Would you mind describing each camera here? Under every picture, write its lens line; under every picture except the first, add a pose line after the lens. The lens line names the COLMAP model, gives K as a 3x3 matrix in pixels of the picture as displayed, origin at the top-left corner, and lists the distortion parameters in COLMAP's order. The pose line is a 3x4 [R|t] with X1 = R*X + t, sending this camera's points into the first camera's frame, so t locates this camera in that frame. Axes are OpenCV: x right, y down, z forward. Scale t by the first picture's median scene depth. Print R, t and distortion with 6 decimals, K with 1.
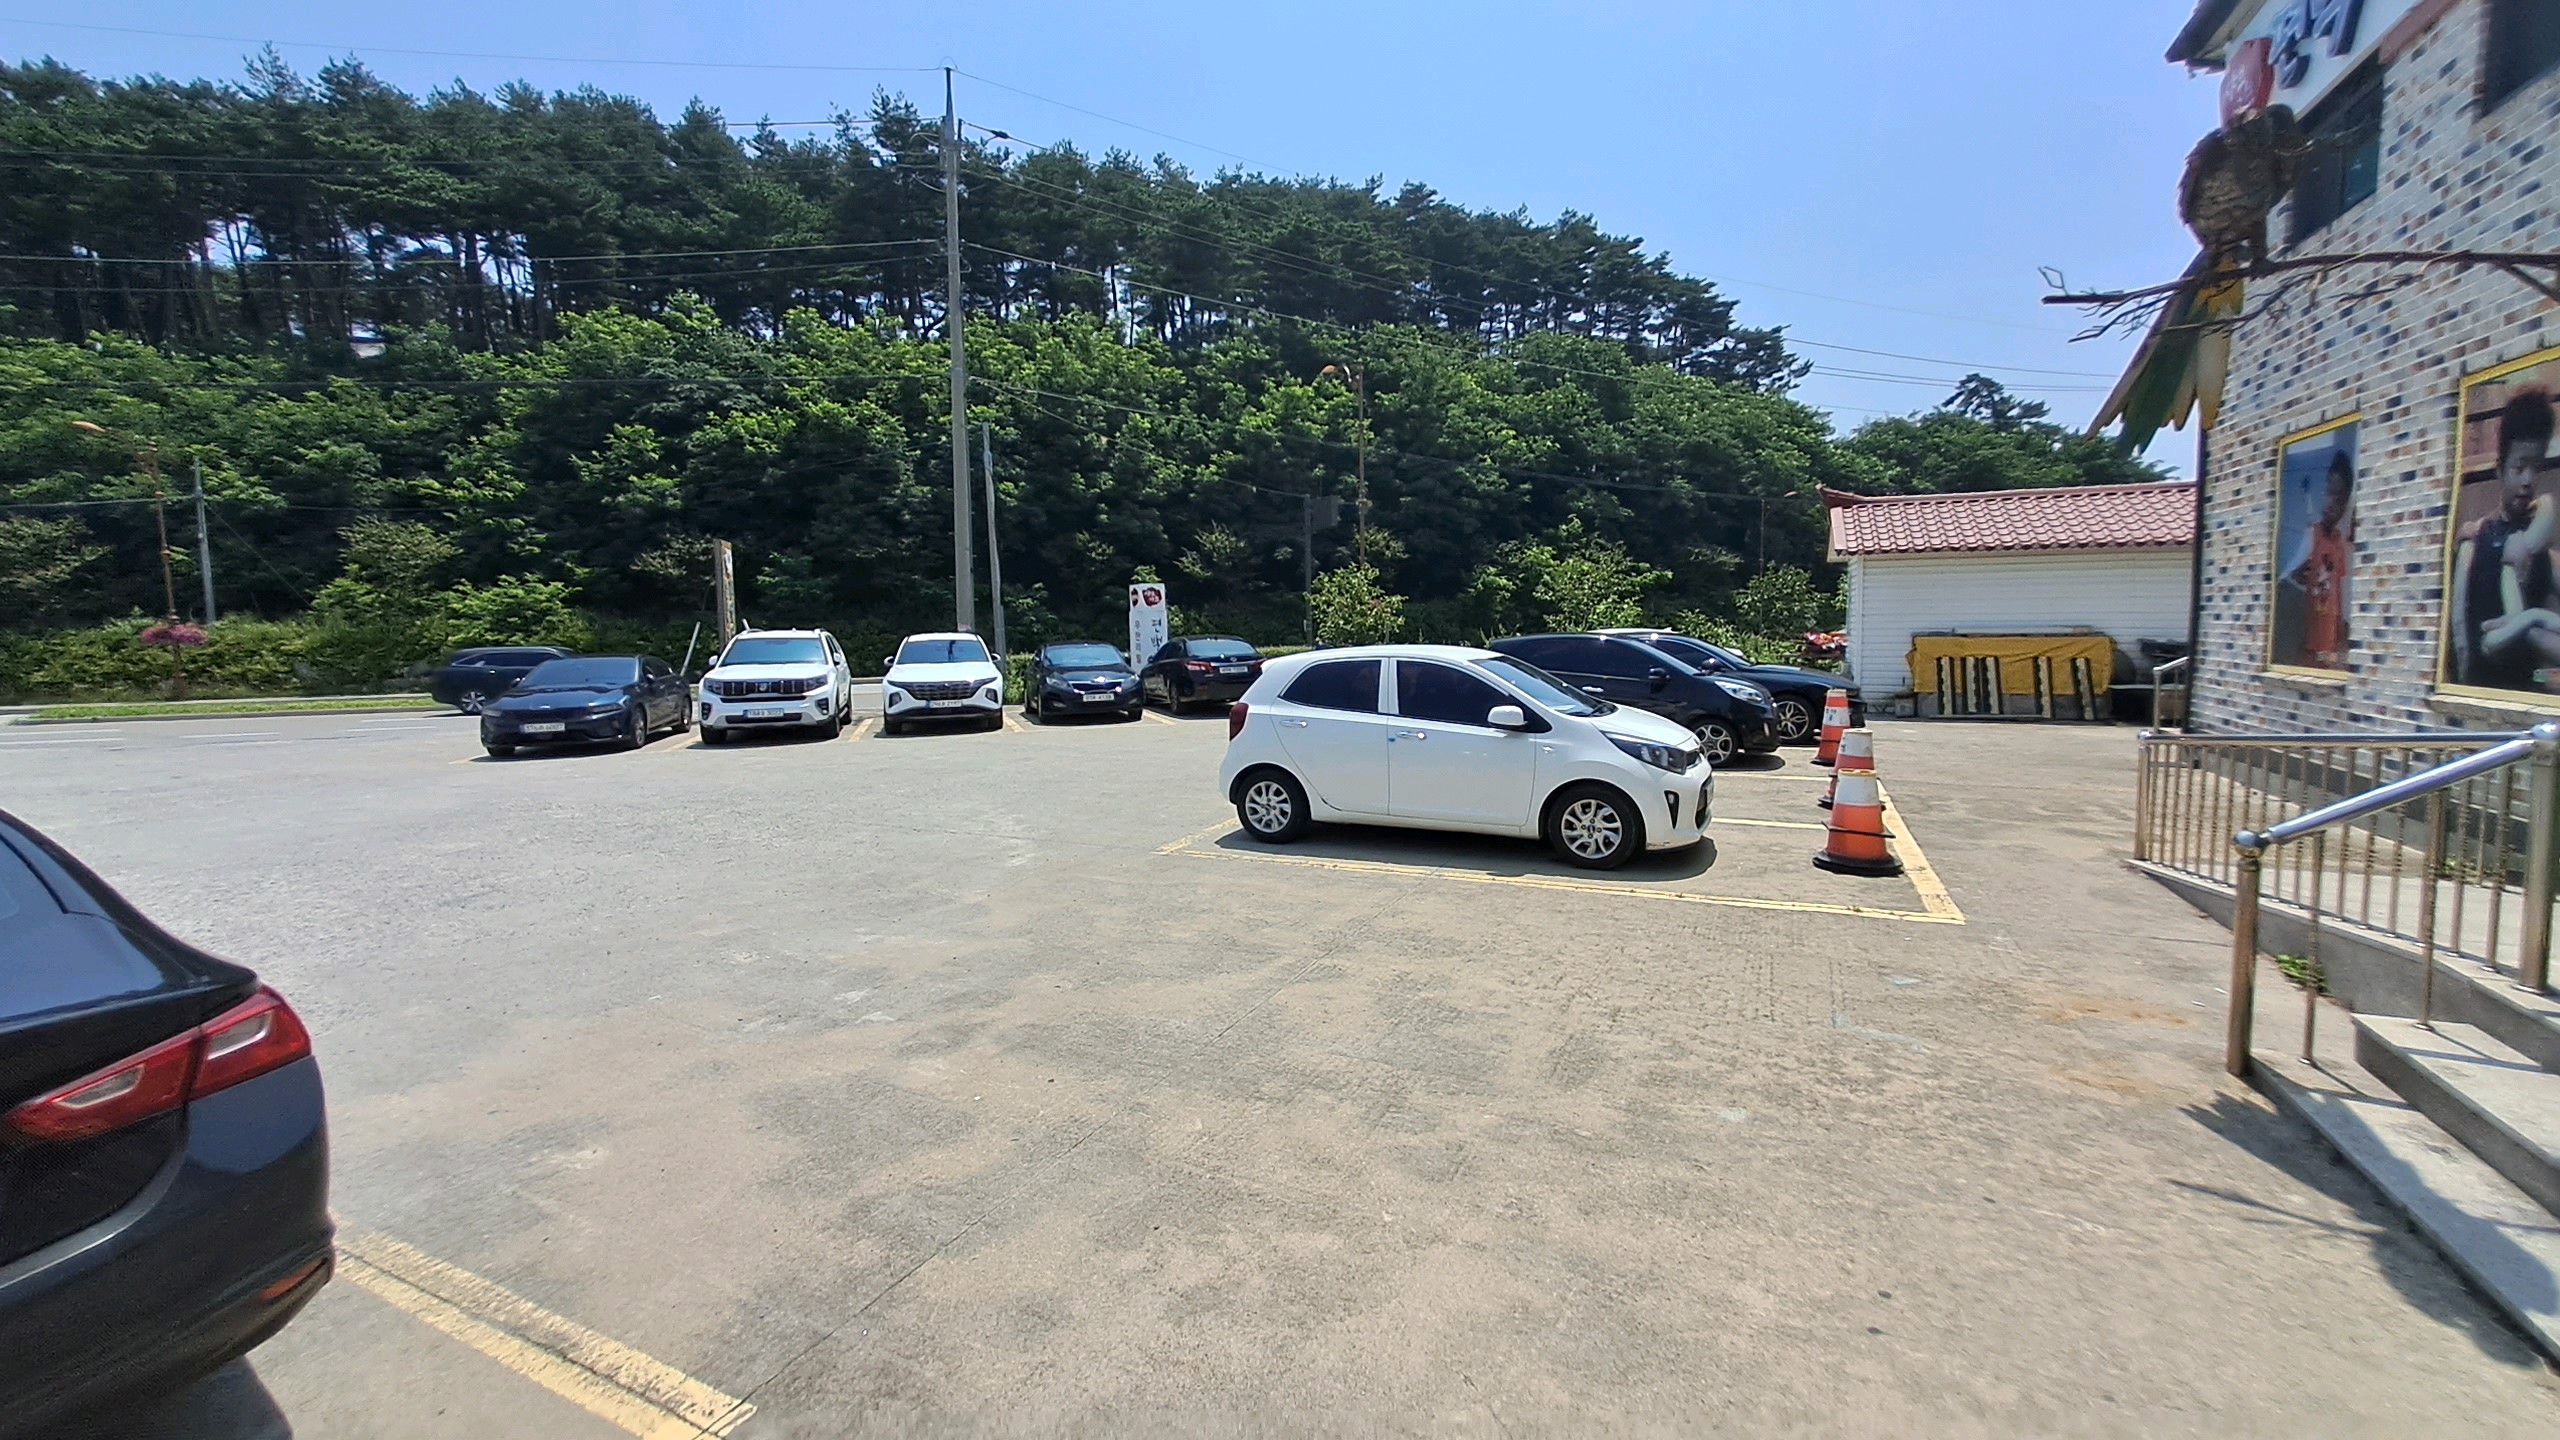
lens RADIAL K [[1031.0, 0, 1314.0], [0, 1031.0, 688.0], [0, 0, 1]] dist [0.000087, -0.002104]
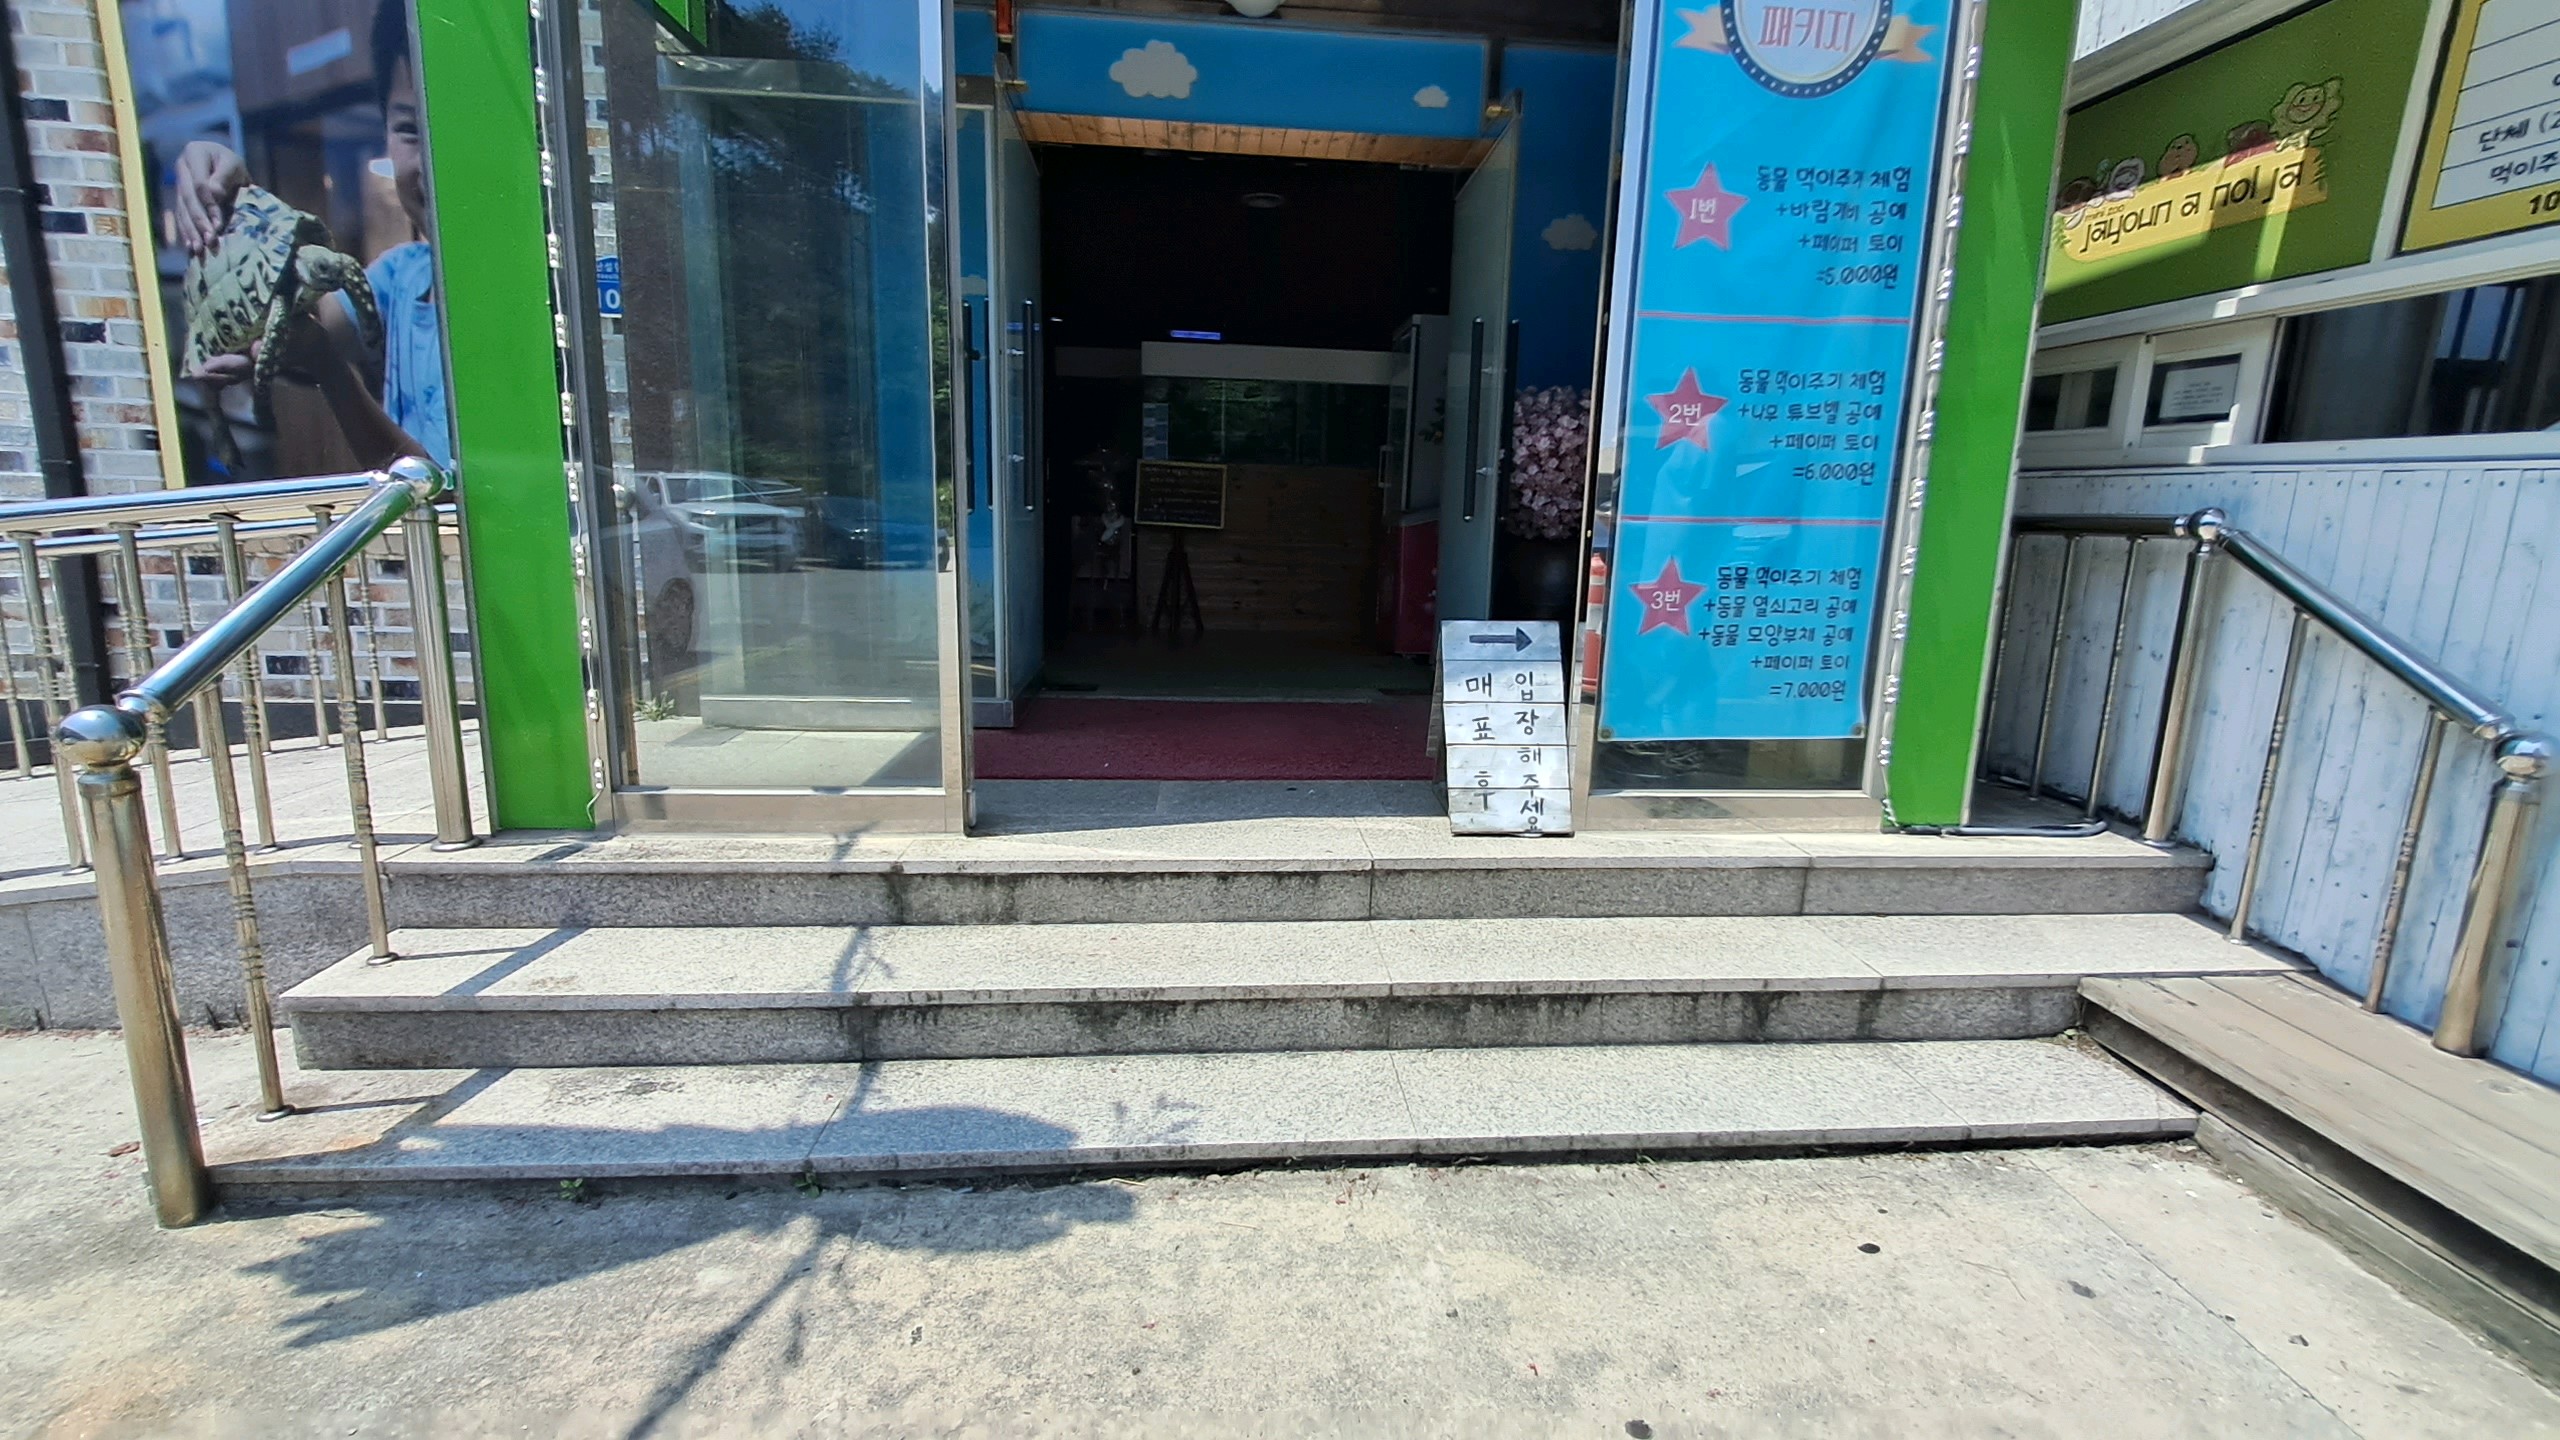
lens RADIAL K [[1031.0, 0, 1280.3], [0, 1031.0, 687.8], [0, 0, 1]] dist [0.000087, -0.002104]
pose [[-0.484783, -0.153255, 0.861103, 0.184591], [0.040207, 0.979583, 0.196978, 0.041813], [-0.873710, 0.130114, -0.468723, 0.471609]]
